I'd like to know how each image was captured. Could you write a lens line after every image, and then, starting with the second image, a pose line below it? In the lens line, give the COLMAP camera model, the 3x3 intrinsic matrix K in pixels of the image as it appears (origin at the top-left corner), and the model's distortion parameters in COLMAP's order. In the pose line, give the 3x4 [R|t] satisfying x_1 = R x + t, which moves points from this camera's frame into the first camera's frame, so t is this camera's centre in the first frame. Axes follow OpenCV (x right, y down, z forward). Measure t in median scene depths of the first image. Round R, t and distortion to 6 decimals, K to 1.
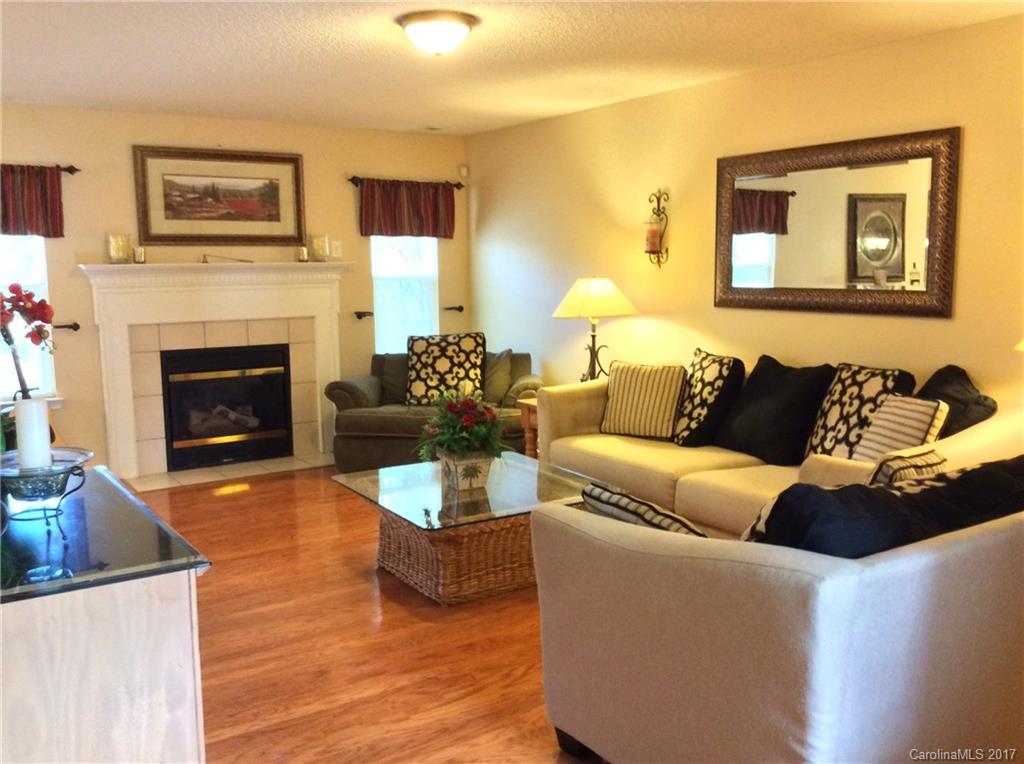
lens RADIAL K [[936.5, 0, 529.3], [0, 936.5, 375.5], [0, 0, 1]] dist [0.045612, 0.000000]
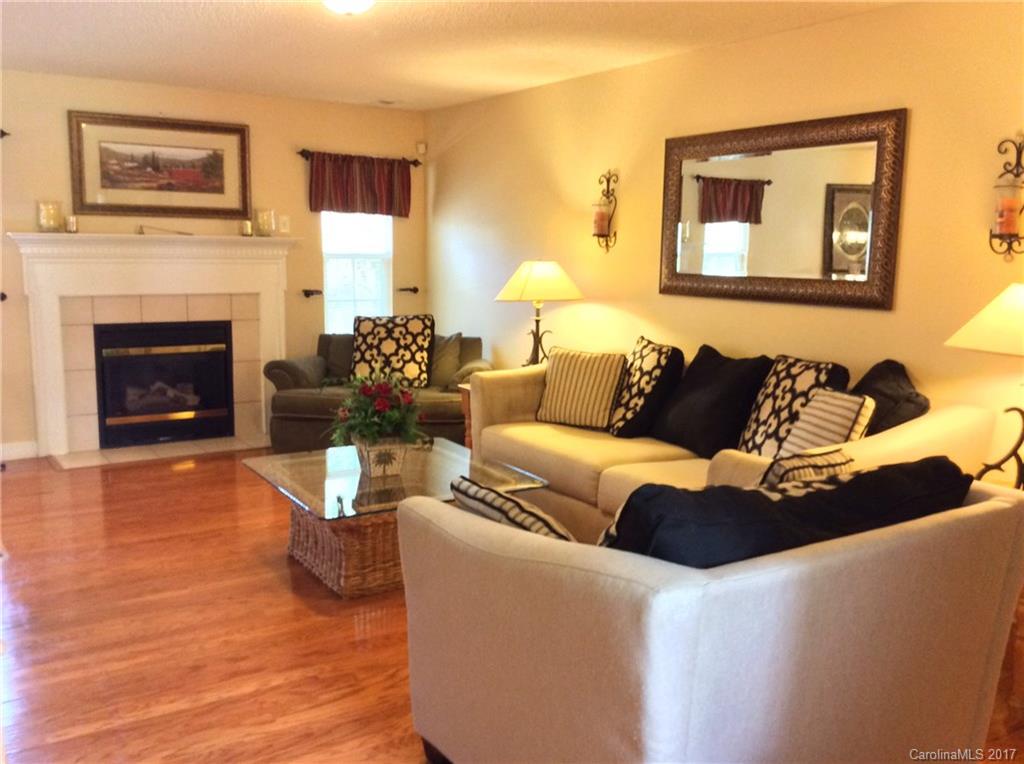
lens RADIAL K [[936.5, 0, 519.7], [0, 936.5, 374.1], [0, 0, 1]] dist [0.045612, 0.000000]
pose [[0.999647, 0.026457, -0.002332, 0.052202], [-0.026423, 0.999556, 0.013790, 0.000124], [0.002696, -0.013724, 0.999902, 0.032483]]
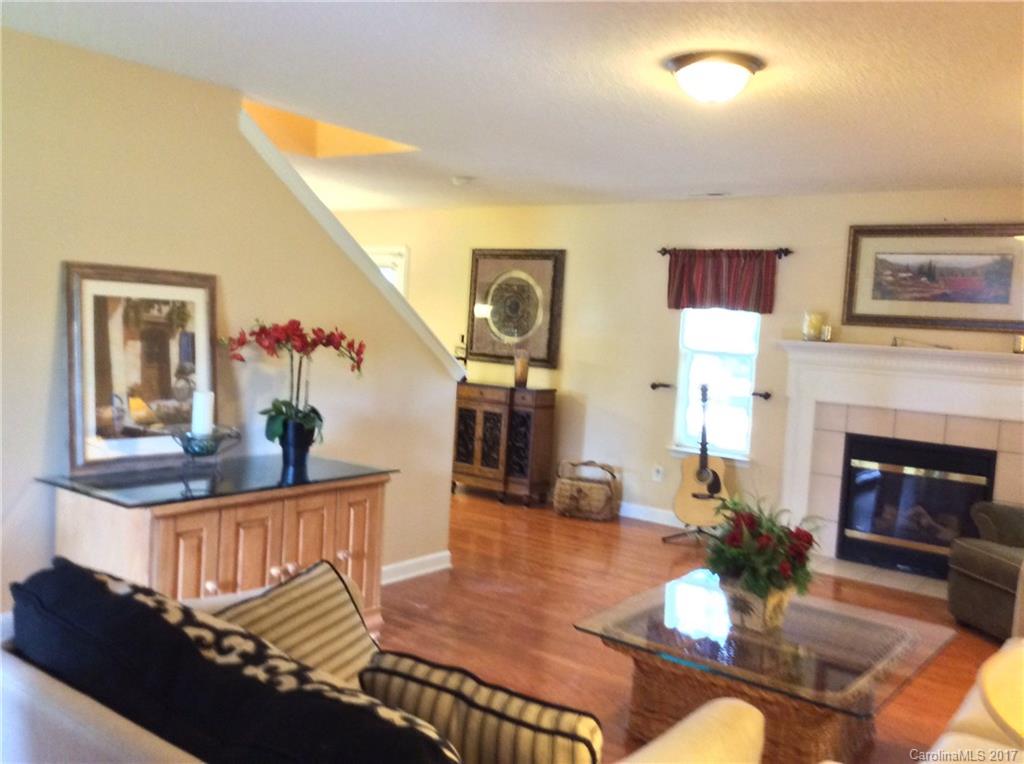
lens RADIAL K [[936.5, 0, 512.9], [0, 936.5, 376.0], [0, 0, 1]] dist [0.045612, 0.000000]
pose [[0.335357, 0.092888, -0.937501, 0.426229], [-0.182152, 0.982743, 0.032212, -0.055420], [0.924314, 0.159965, 0.346489, 0.358775]]
